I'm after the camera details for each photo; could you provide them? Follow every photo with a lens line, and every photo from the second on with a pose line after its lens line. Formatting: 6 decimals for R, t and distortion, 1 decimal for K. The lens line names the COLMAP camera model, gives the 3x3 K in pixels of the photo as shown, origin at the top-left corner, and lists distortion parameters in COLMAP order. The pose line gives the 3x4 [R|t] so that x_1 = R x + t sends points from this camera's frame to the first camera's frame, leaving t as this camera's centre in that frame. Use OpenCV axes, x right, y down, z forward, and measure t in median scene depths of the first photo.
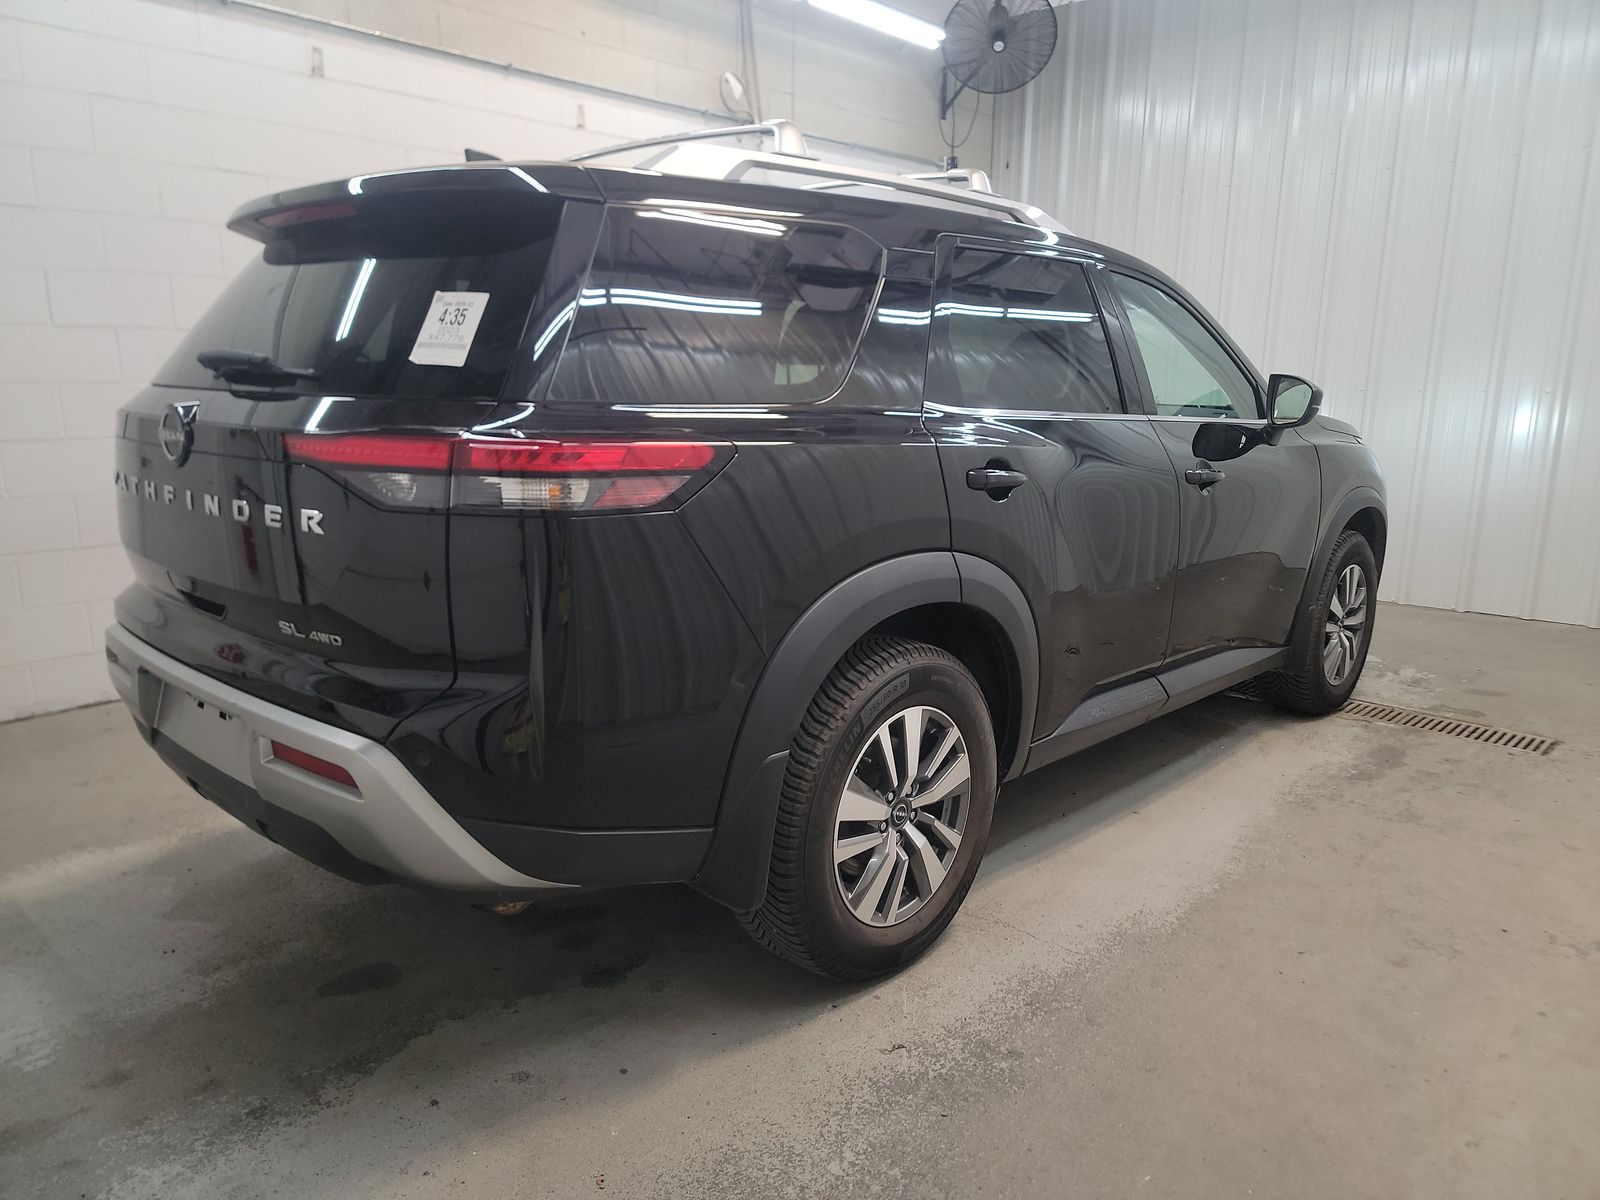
lens RADIAL K [[1128.6, 0, 791.7], [0, 1128.6, 609.5], [0, 0, 1]] dist [0.056534, -0.057353]
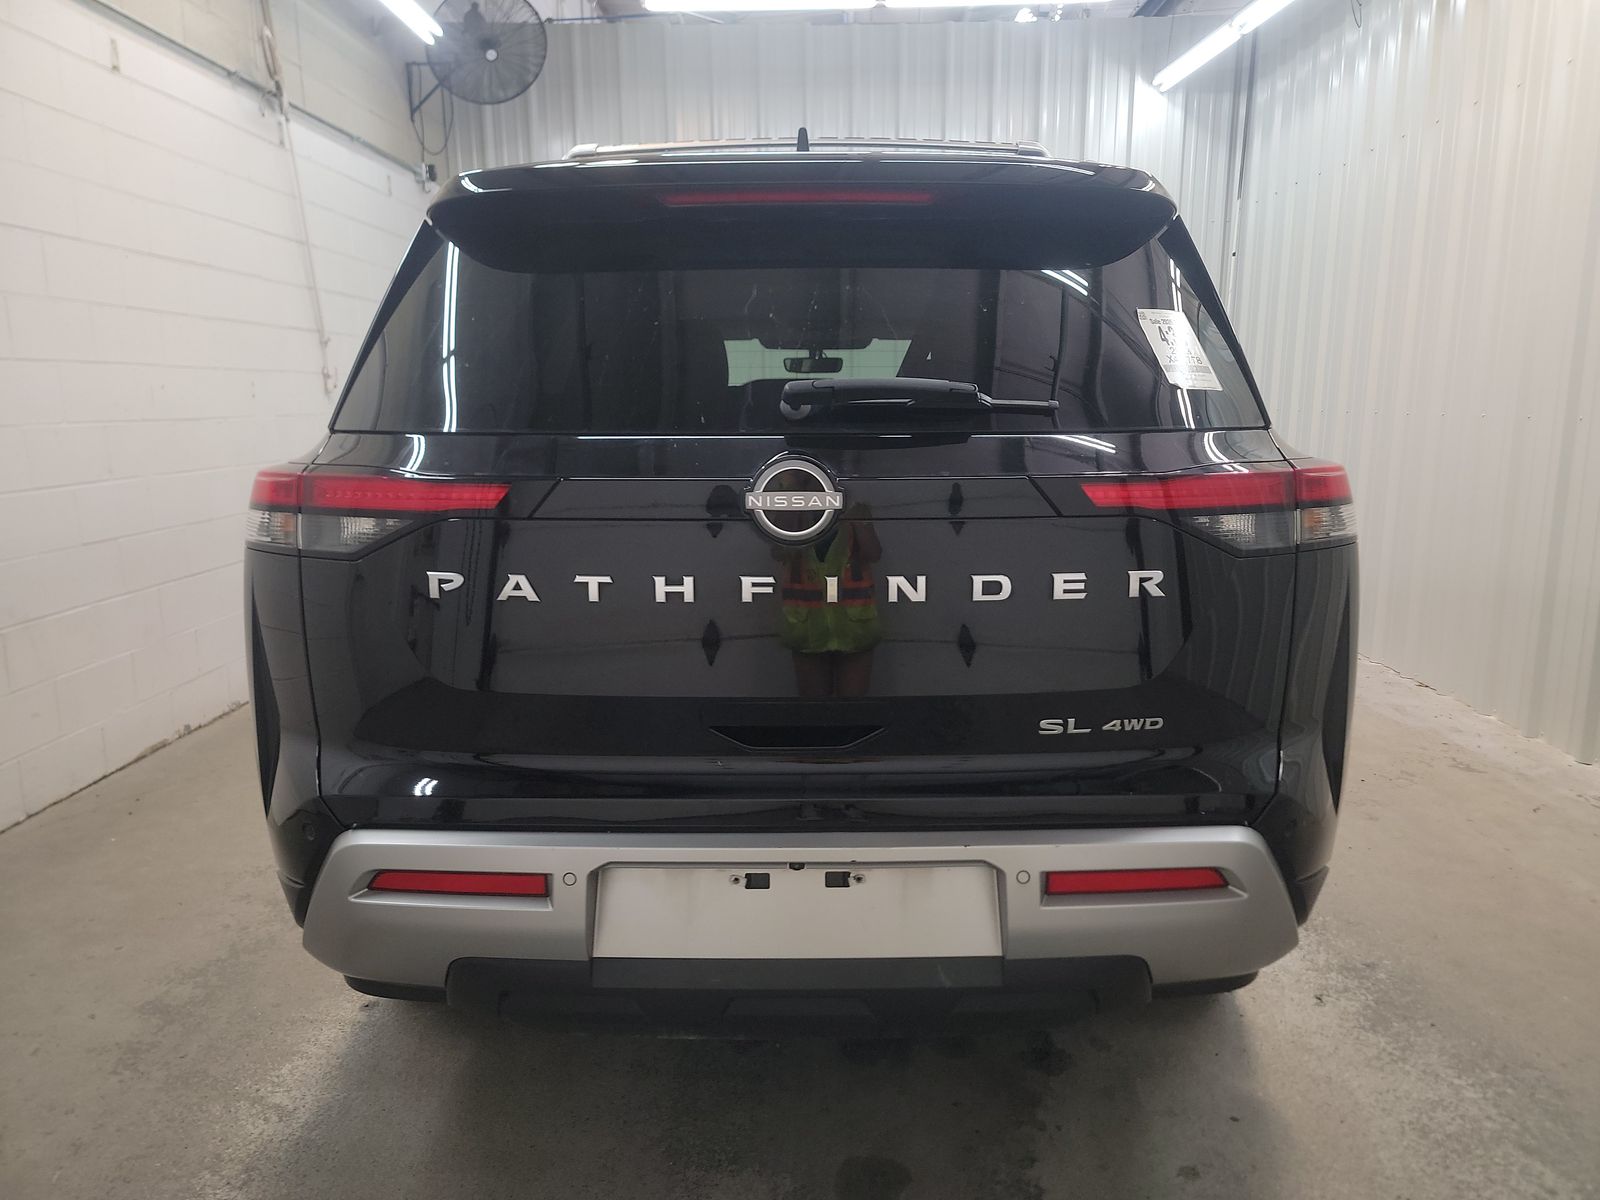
lens RADIAL K [[1128.6, 0, 830.2], [0, 1128.6, 599.6], [0, 0, 1]] dist [0.056534, -0.057353]
pose [[0.735716, -0.135054, 0.663689, -0.592247], [0.153697, 0.987644, 0.030599, -0.065757], [-0.659621, 0.079495, 0.747383, 0.284444]]
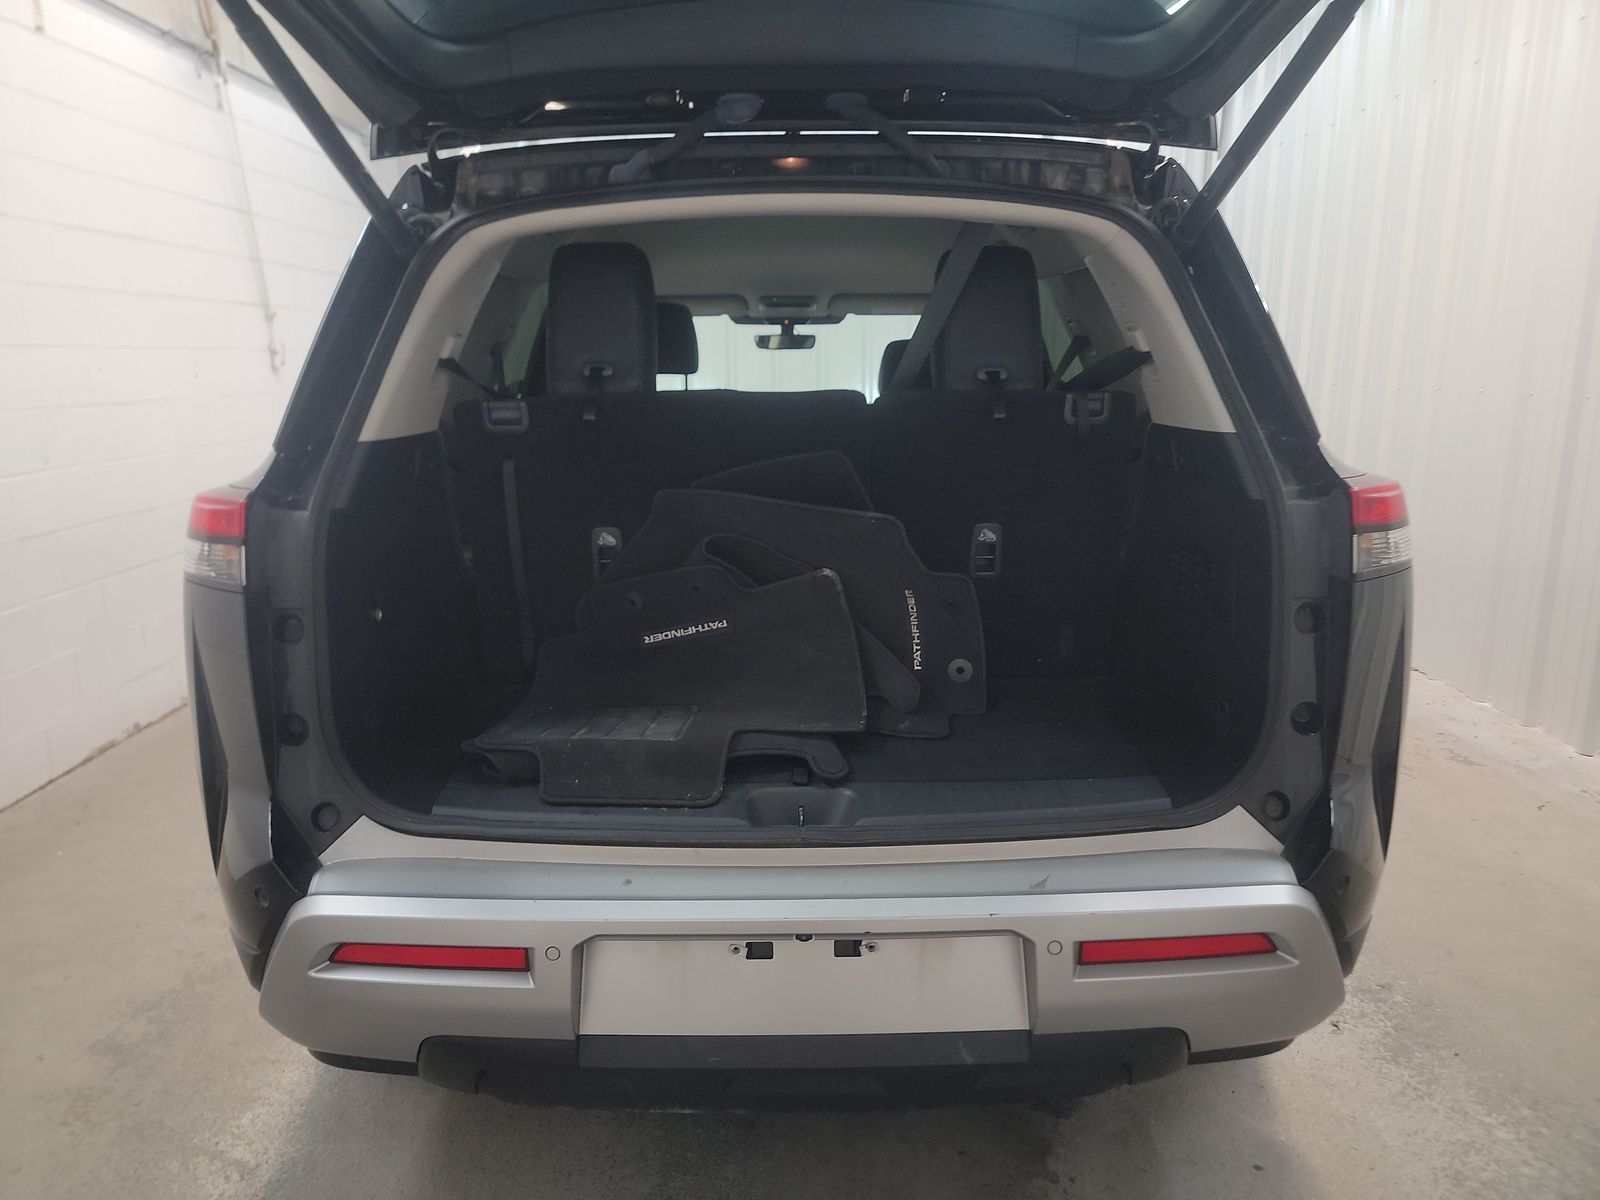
lens RADIAL K [[1128.6, 0, 801.7], [0, 1128.6, 604.1], [0, 0, 1]] dist [0.056534, -0.057353]
pose [[0.726553, -0.166238, 0.666697, -0.571045], [0.160970, 0.984470, 0.070051, -0.095318], [-0.667989, 0.056423, 0.742029, 0.327751]]
